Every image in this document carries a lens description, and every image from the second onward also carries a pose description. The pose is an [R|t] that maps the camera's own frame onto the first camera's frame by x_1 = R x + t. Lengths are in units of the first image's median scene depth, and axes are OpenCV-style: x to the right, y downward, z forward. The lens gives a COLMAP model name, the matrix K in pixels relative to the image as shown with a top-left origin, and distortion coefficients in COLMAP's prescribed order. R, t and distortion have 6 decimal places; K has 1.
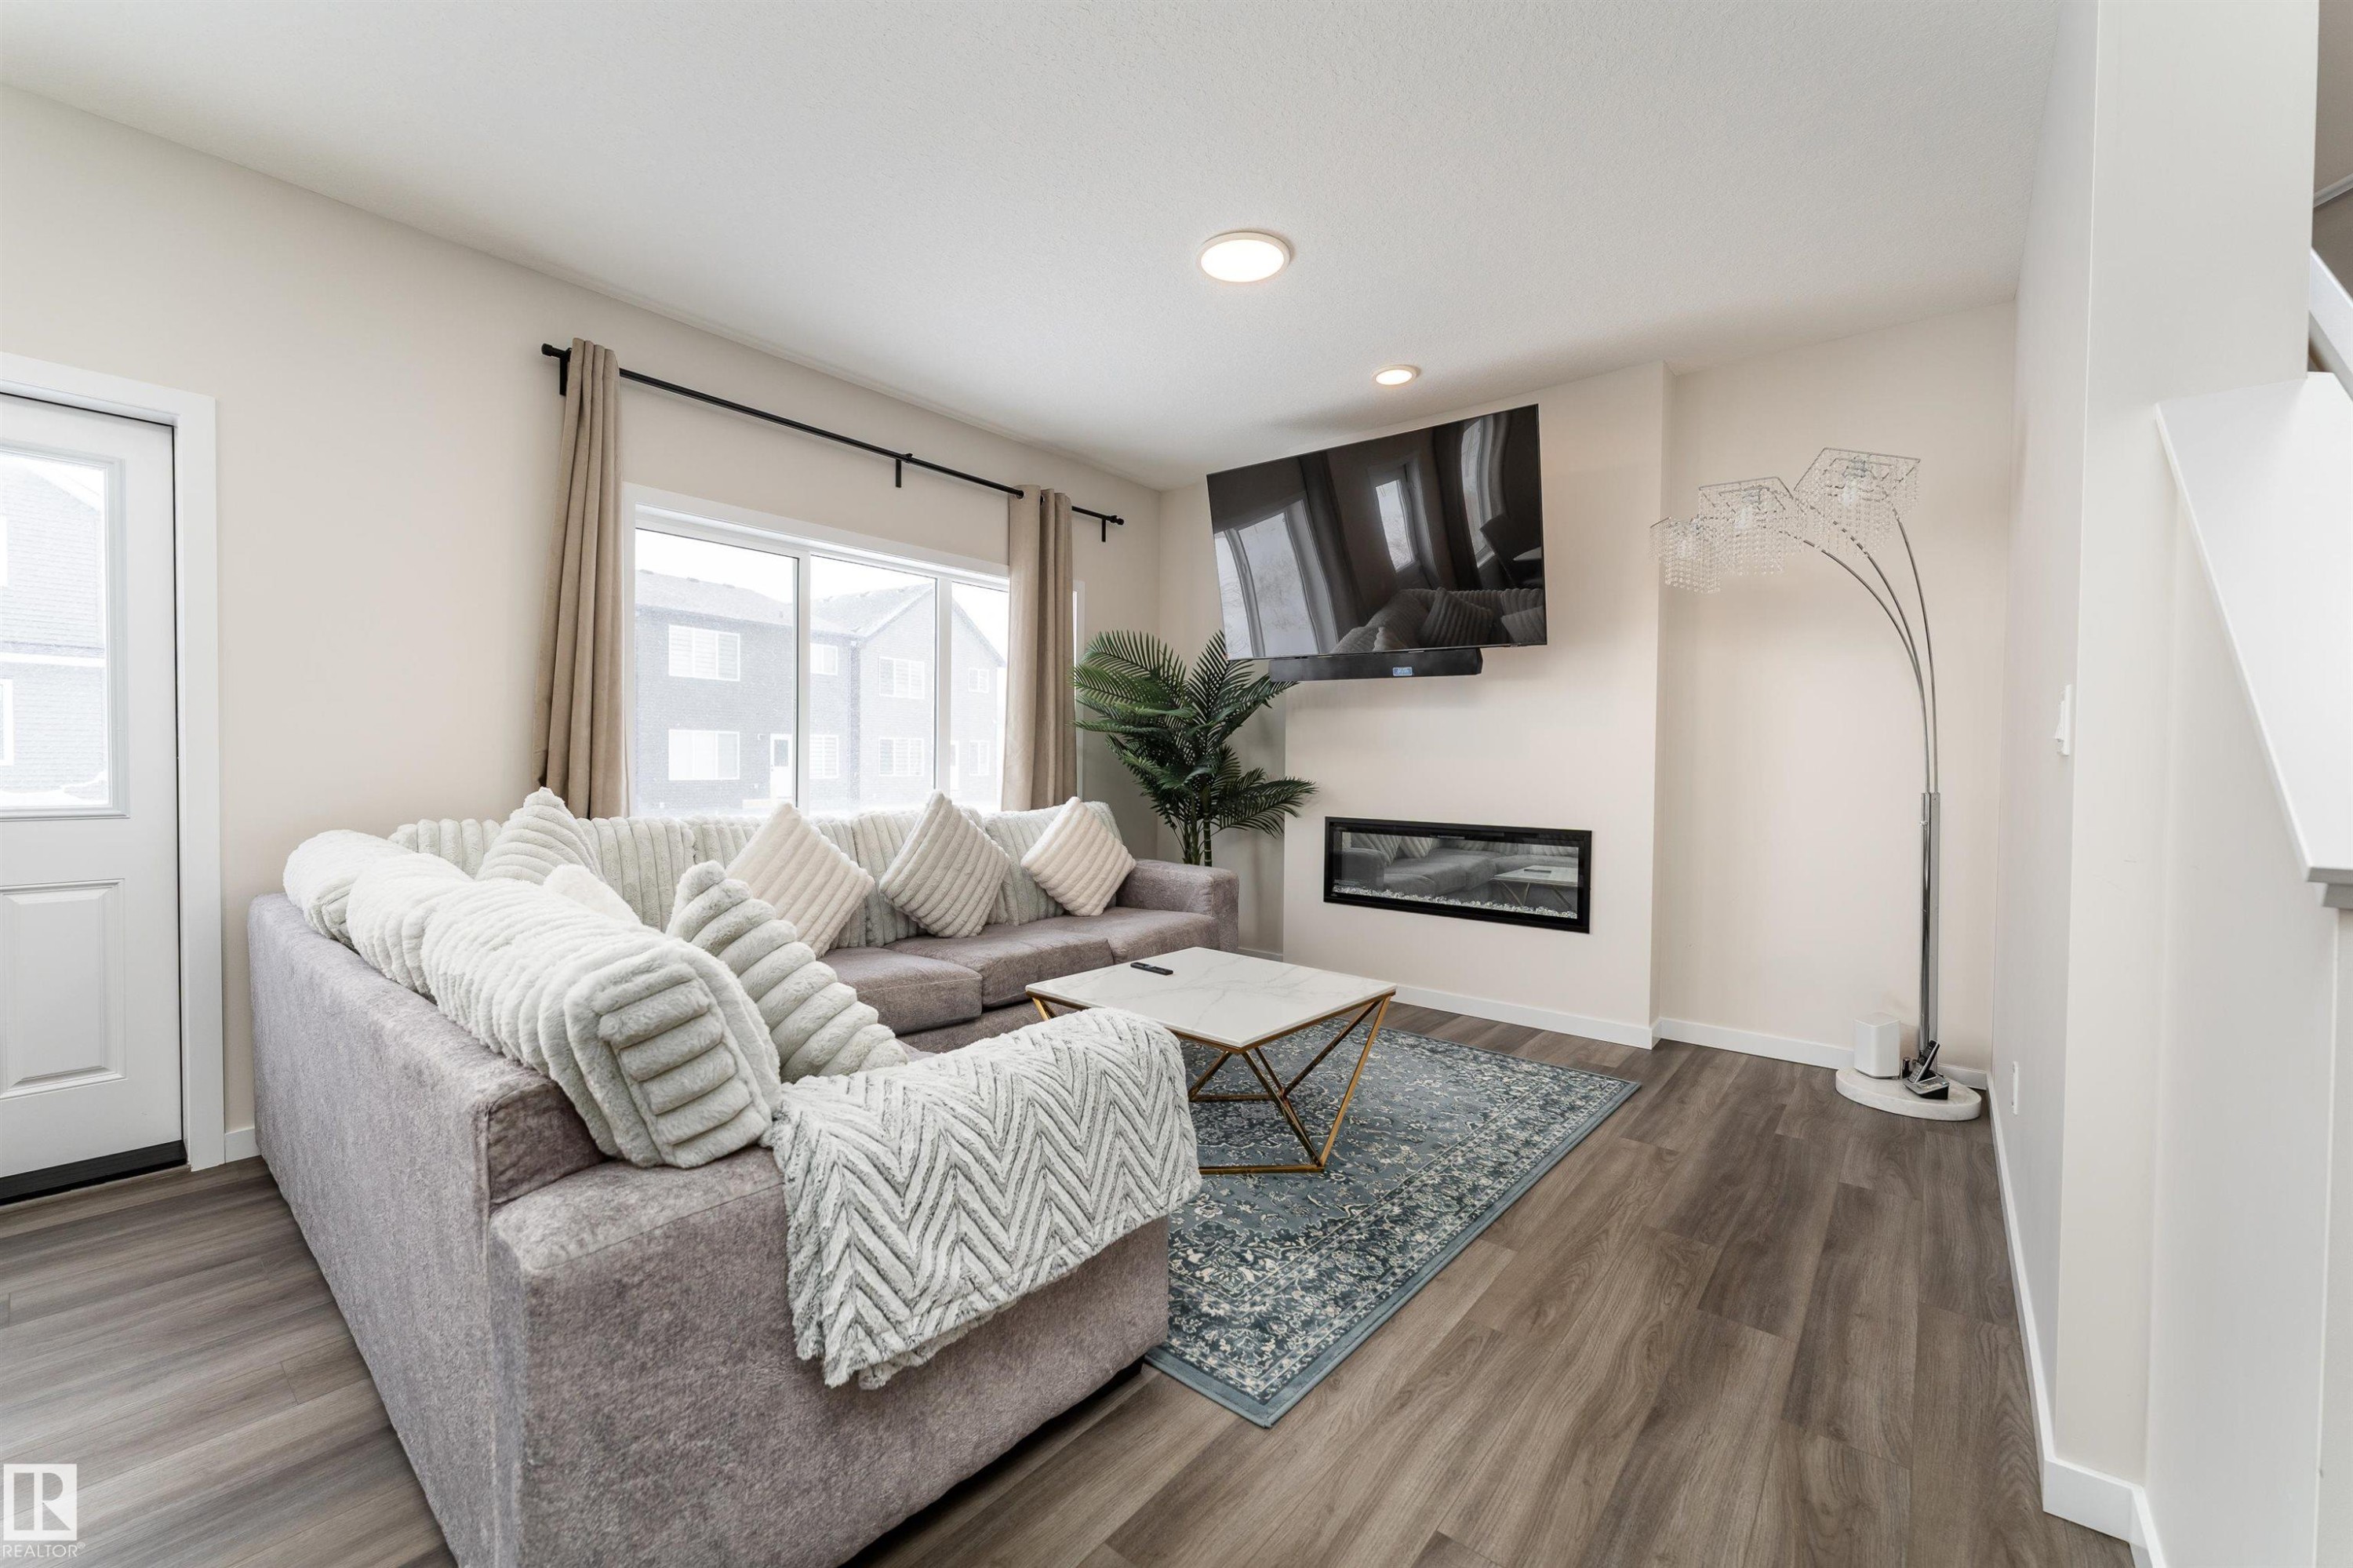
lens RADIAL K [[936.4, 0, 1172.0], [0, 936.4, 781.4], [0, 0, 1]] dist [-0.000799, 0.000021]
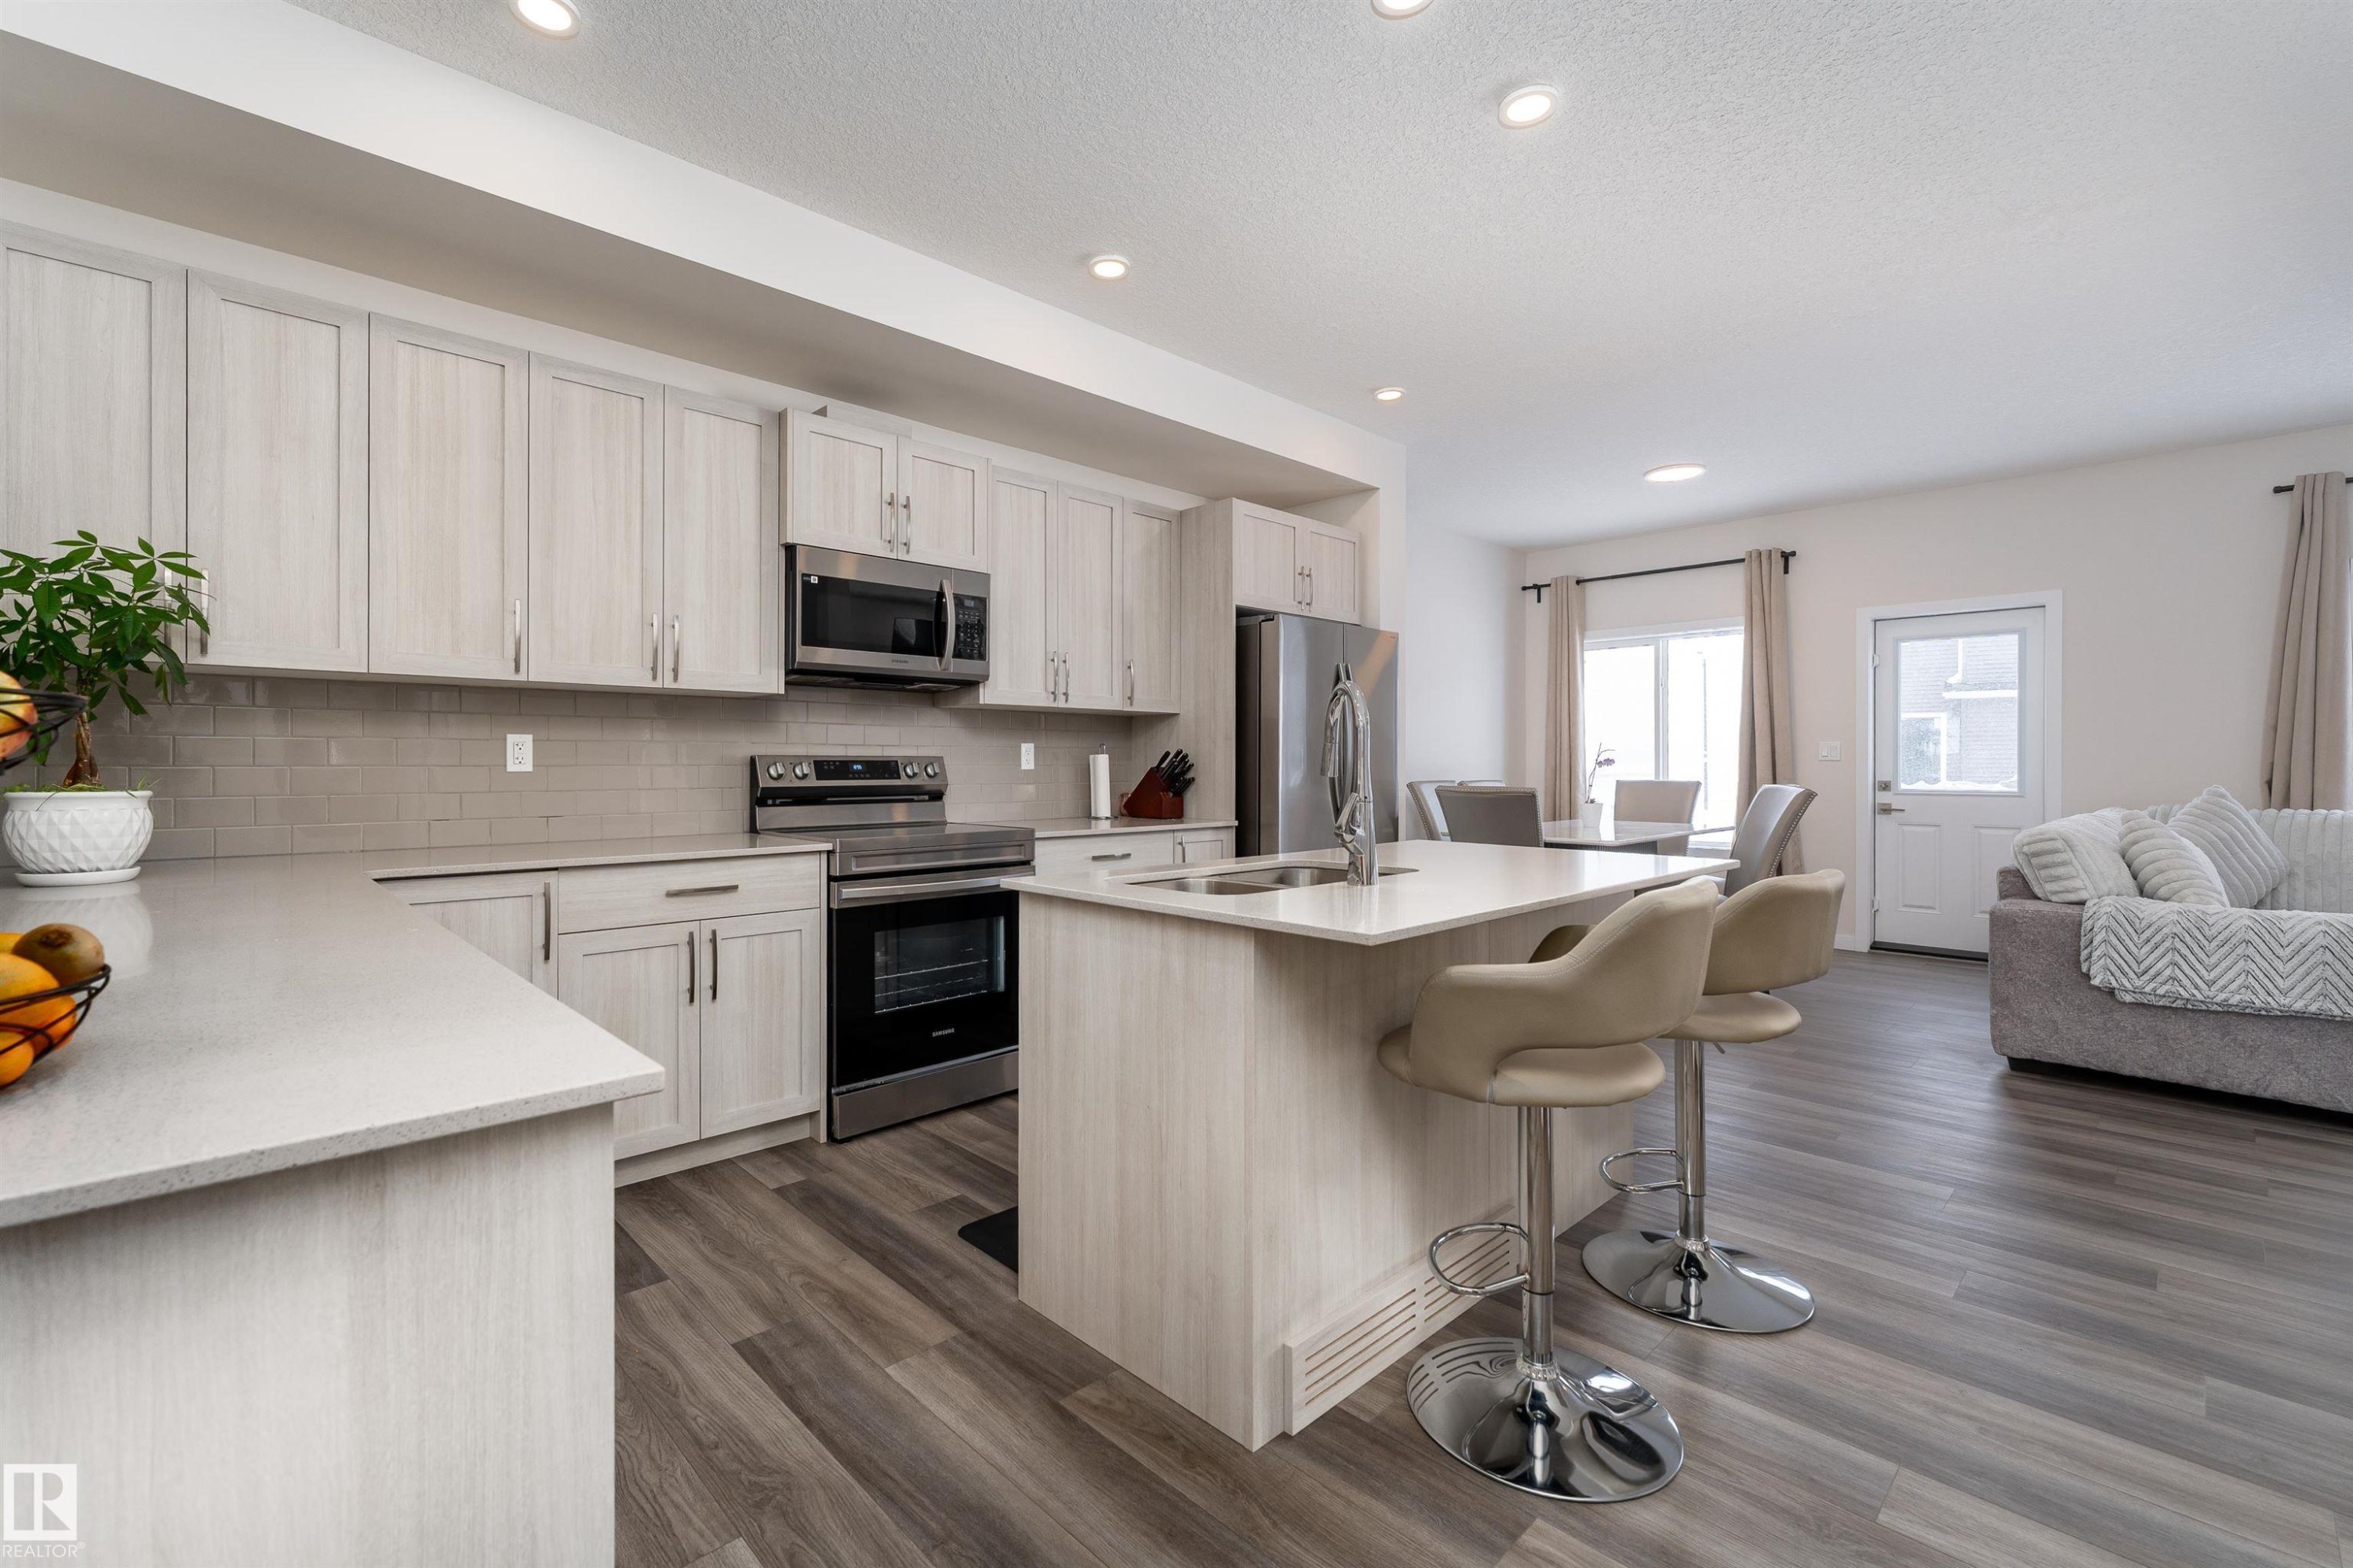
lens RADIAL K [[993.6, 0, 1122.3], [0, 993.6, 772.3], [0, 0, 1]] dist [-0.001033, -0.000209]
pose [[-0.147346, -0.004062, -0.989077, 2.303392], [-0.023417, 0.999726, -0.000617, 0.052298], [0.988808, 0.023071, -0.147401, -1.122341]]
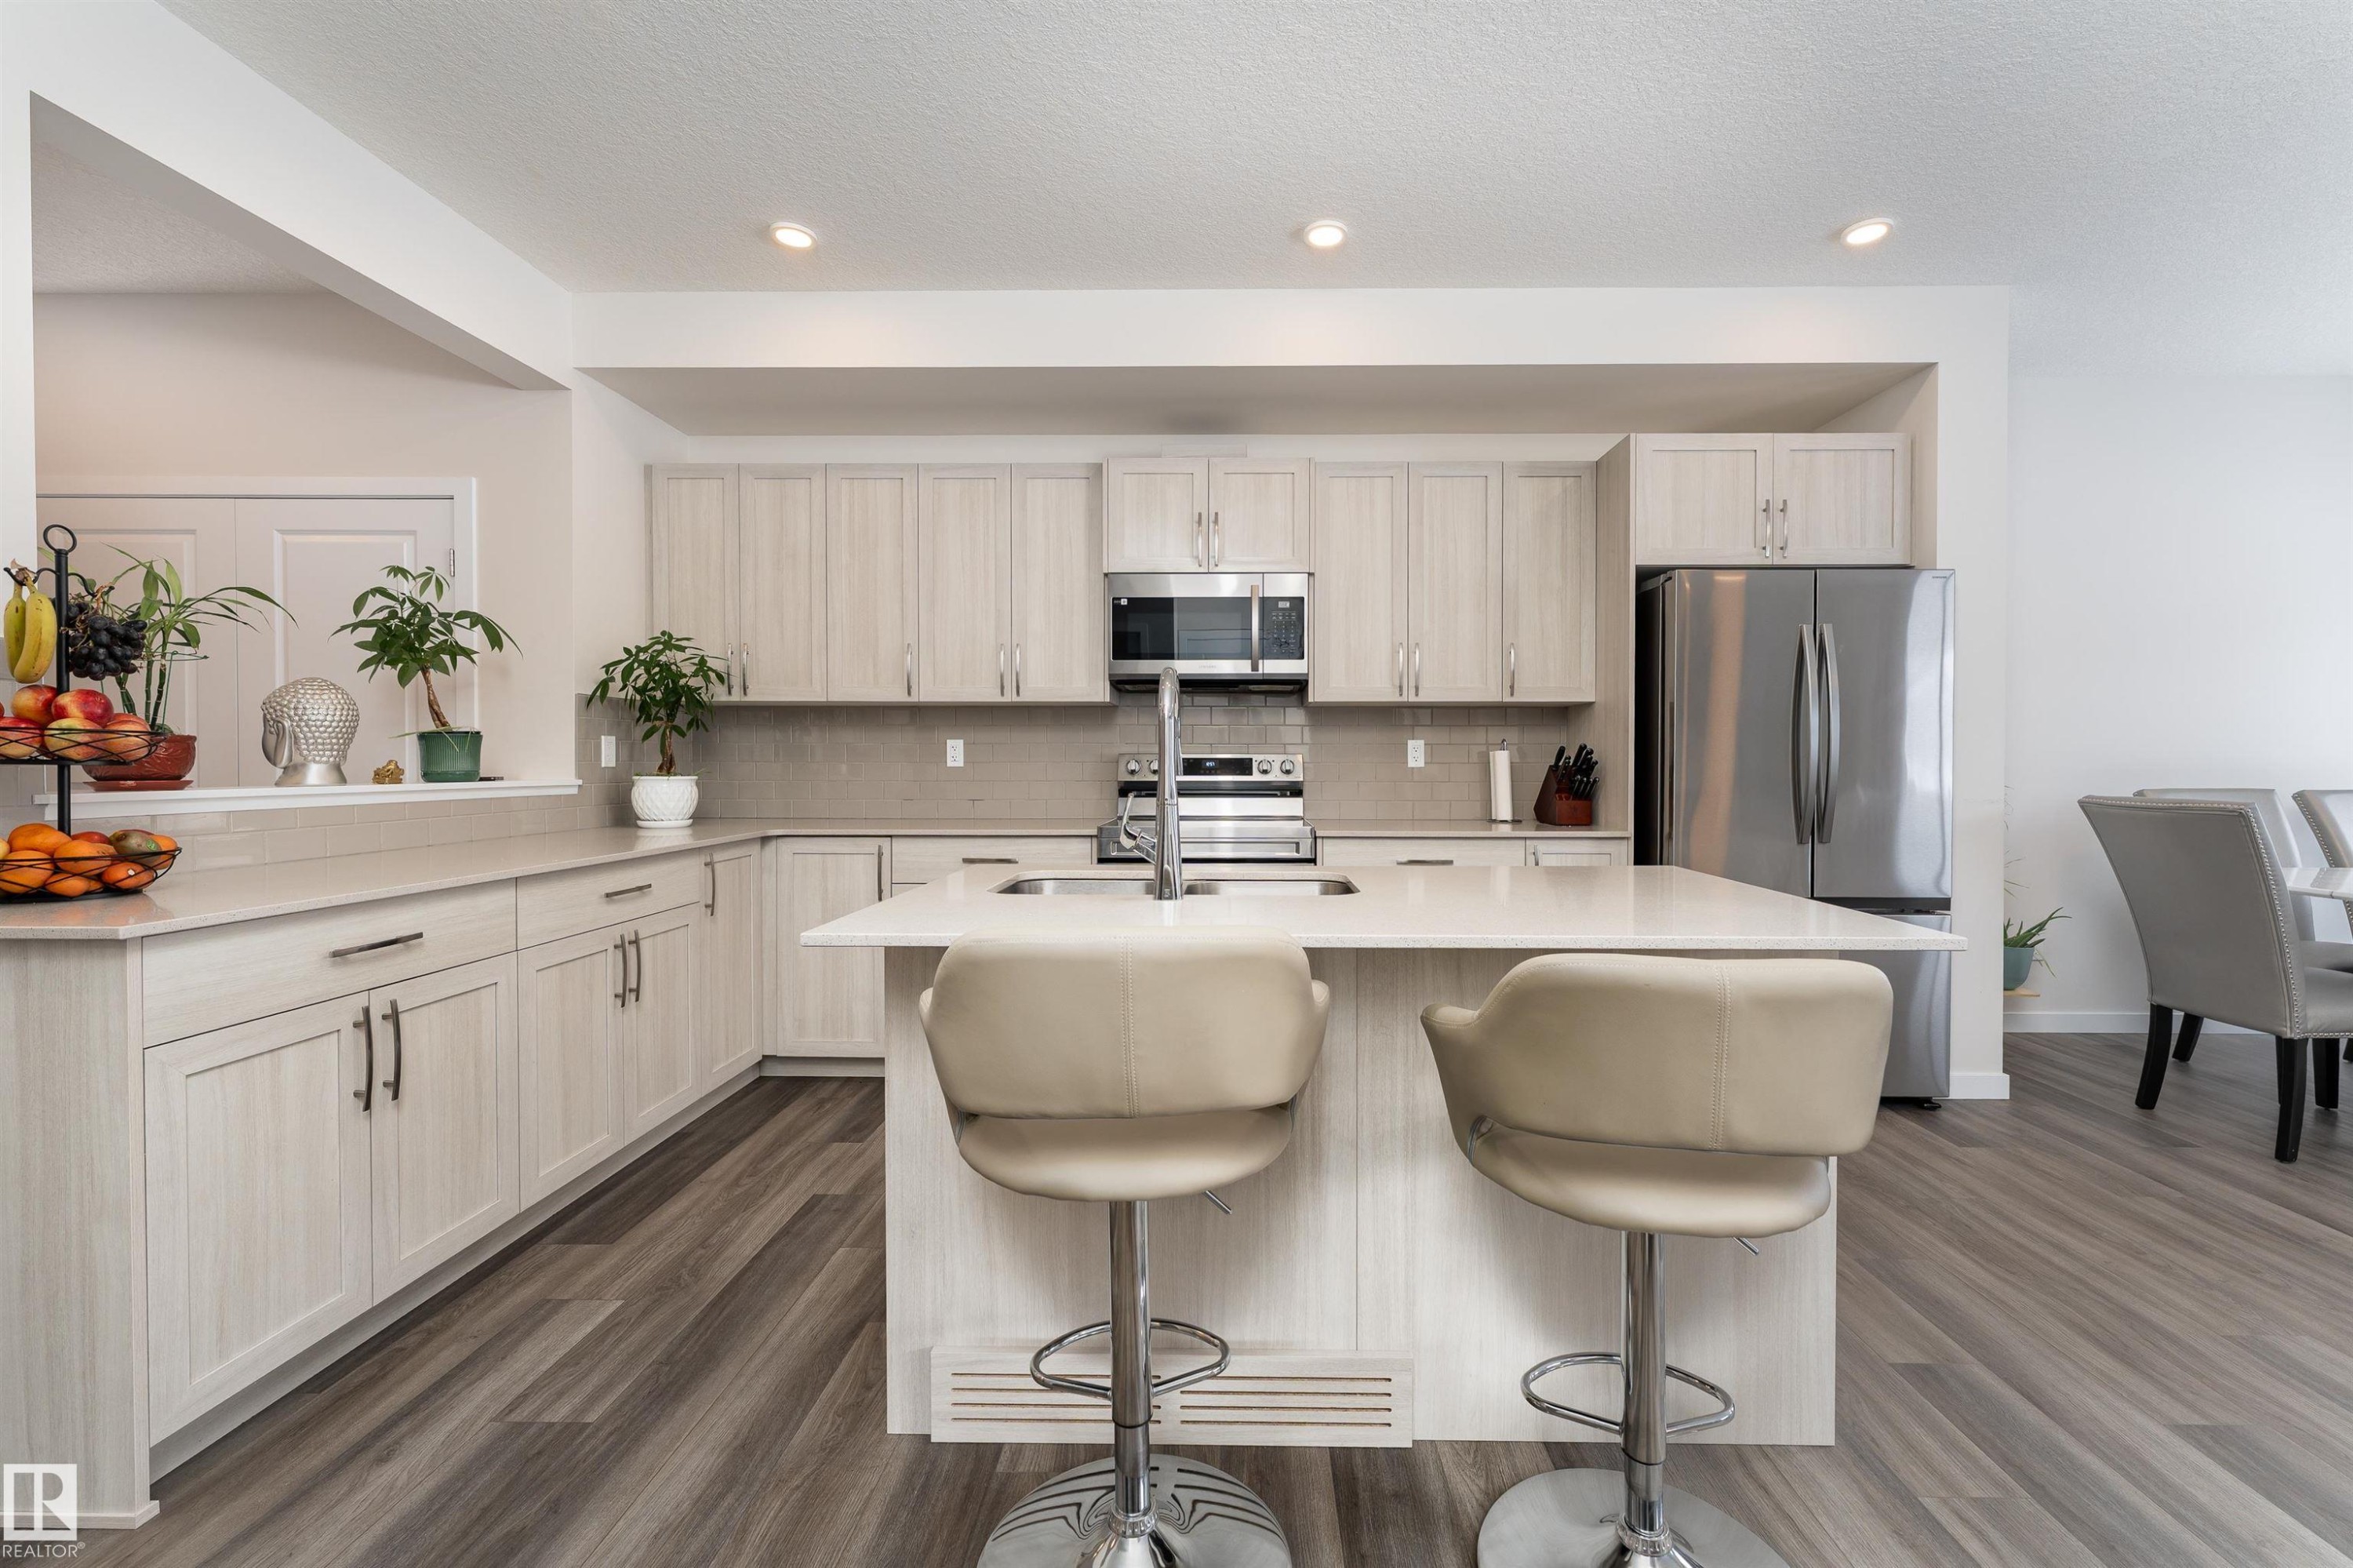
lens RADIAL K [[958.5, 0, 1223.4], [0, 958.5, 776.2], [0, 0, 1]] dist [0.000161, -0.000267]
pose [[-0.785022, -0.002819, -0.619461, 1.583124], [-0.024336, 0.999358, 0.026292, 0.017779], [0.618989, 0.035715, -0.784587, -0.082186]]
